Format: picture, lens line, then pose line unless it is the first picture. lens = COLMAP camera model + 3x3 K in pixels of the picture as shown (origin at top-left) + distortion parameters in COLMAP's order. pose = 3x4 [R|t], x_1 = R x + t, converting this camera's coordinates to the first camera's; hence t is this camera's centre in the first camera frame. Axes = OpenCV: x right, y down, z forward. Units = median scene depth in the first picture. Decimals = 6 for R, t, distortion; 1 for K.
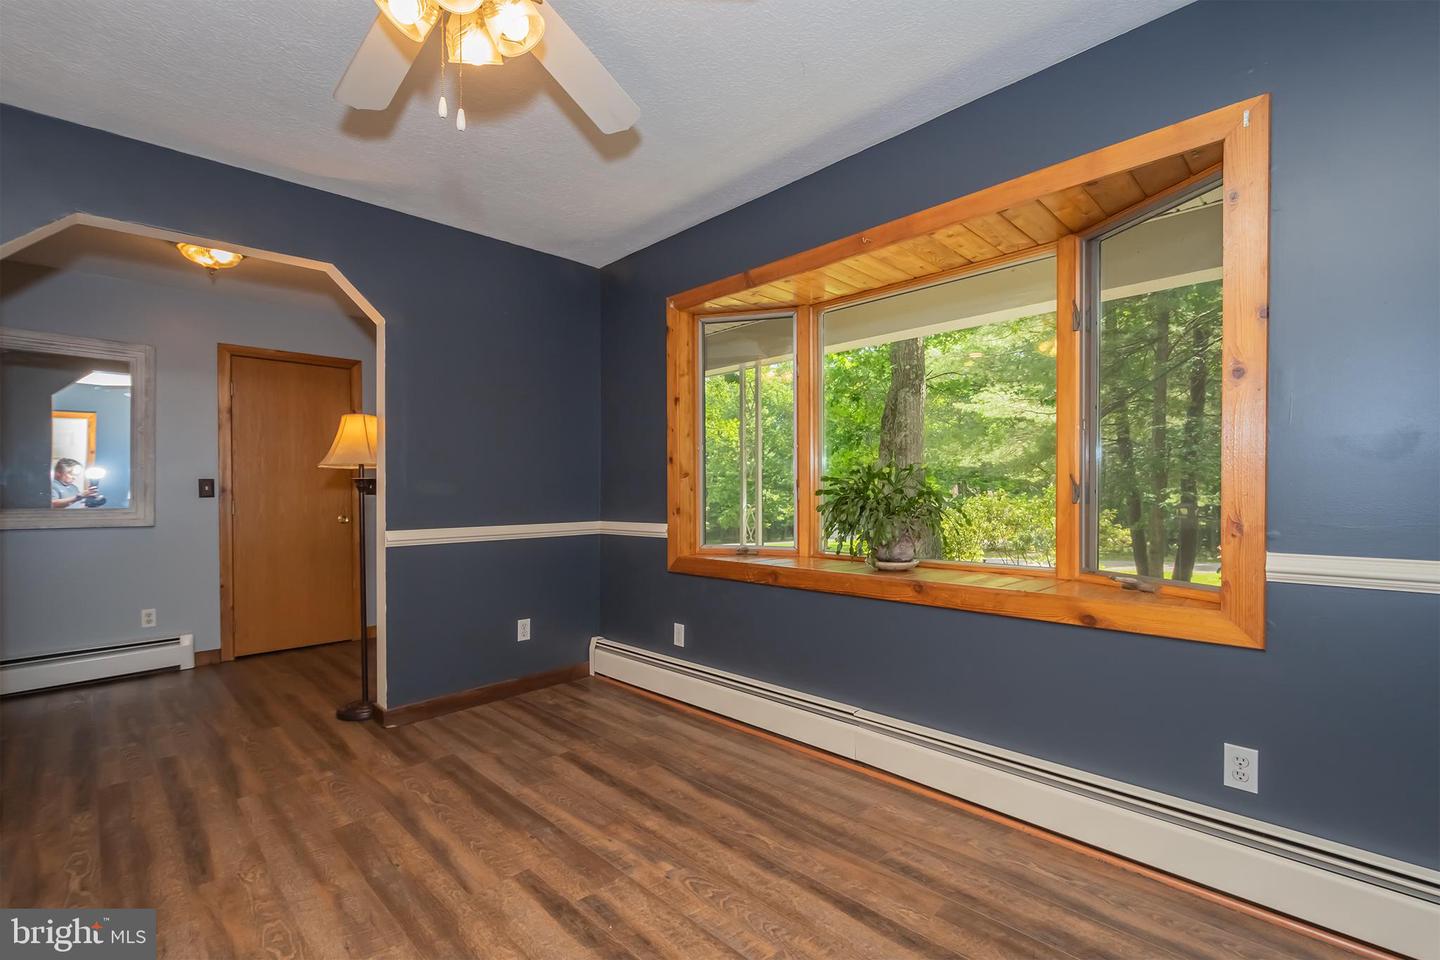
lens RADIAL K [[641.4, 0, 732.5], [0, 641.4, 491.3], [0, 0, 1]] dist [0.005119, 0.000211]
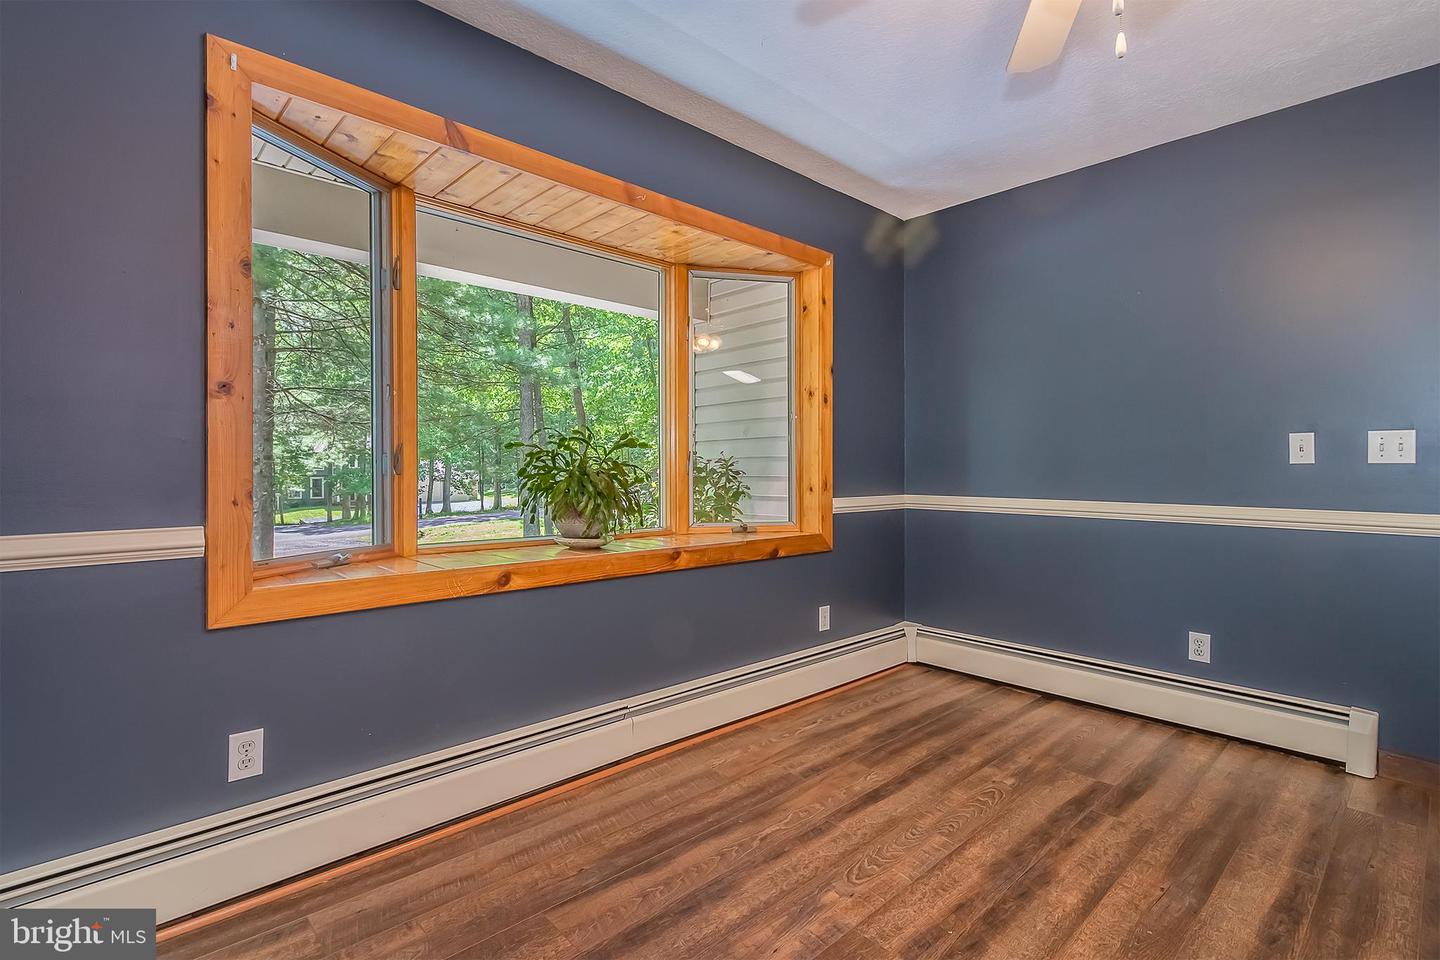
lens RADIAL K [[641.4, 0, 732.1], [0, 641.4, 474.0], [0, 0, 1]] dist [0.005119, 0.000211]
pose [[0.060447, 0.006951, 0.998147, -0.833865], [0.006607, 0.999951, -0.007364, 0.030710], [-0.998150, 0.007040, 0.060398, 0.937218]]
